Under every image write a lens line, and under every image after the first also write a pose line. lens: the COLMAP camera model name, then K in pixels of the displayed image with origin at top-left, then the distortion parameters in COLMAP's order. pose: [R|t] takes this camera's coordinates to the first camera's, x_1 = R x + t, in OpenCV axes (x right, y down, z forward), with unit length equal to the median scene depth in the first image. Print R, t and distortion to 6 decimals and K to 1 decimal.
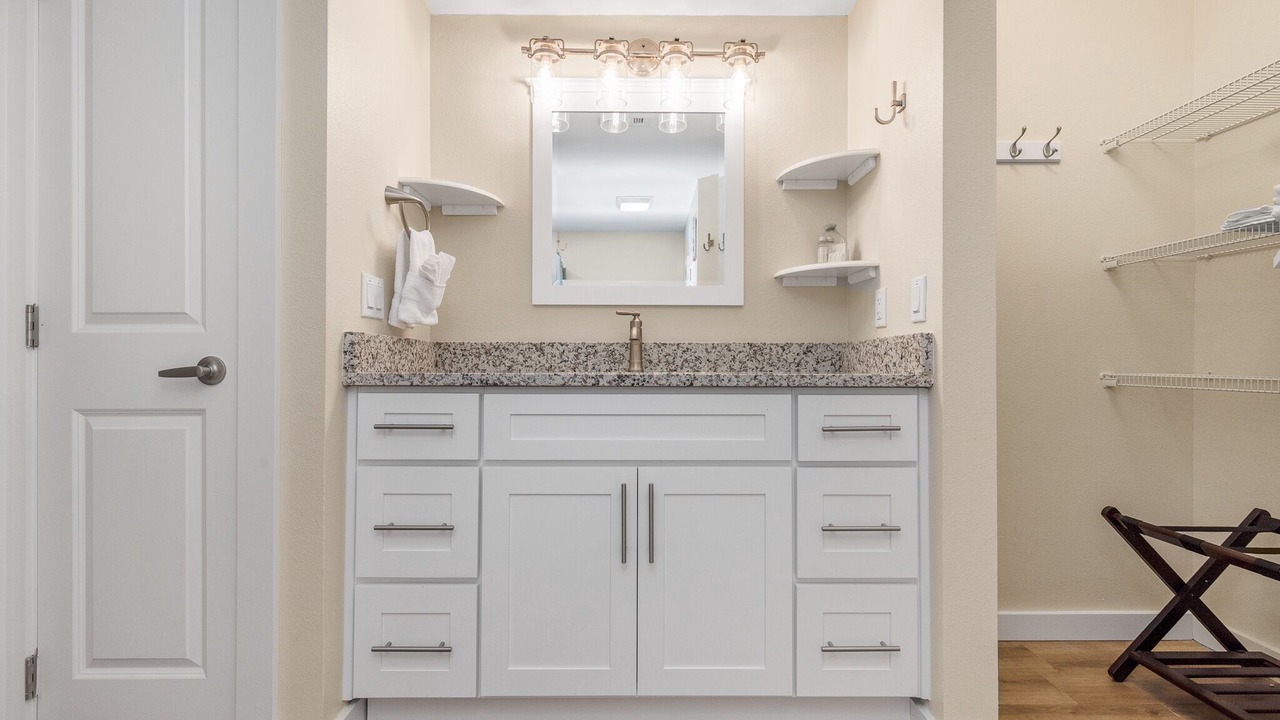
lens RADIAL K [[537.7, 0, 640.0], [0, 537.7, 360.0], [0, 0, 1]] dist [0.001022, 0.000039]
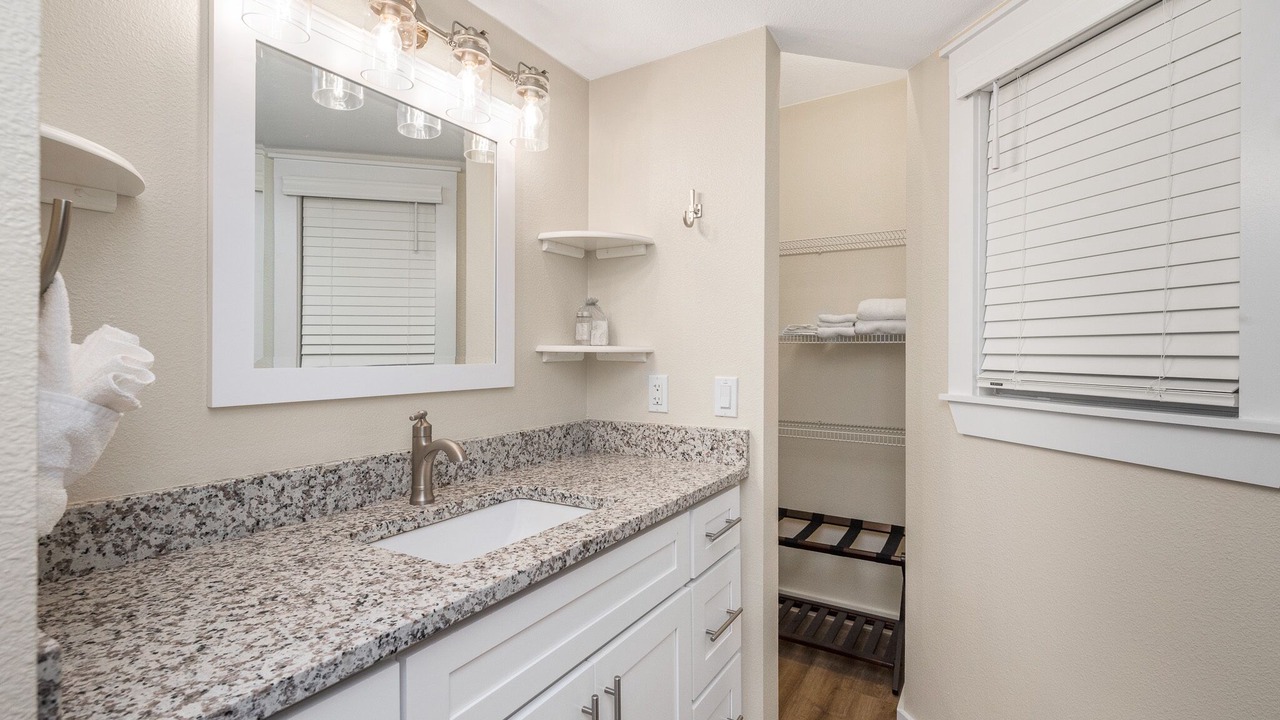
lens RADIAL K [[568.3, 0, 640.0], [0, 568.3, 360.0], [0, 0, 1]] dist [-0.001198, -0.000434]
pose [[0.538242, -0.011704, 0.842709, -0.432353], [0.005273, 0.999931, 0.010519, -0.151617], [-0.842774, -0.001218, 0.538267, 0.382710]]
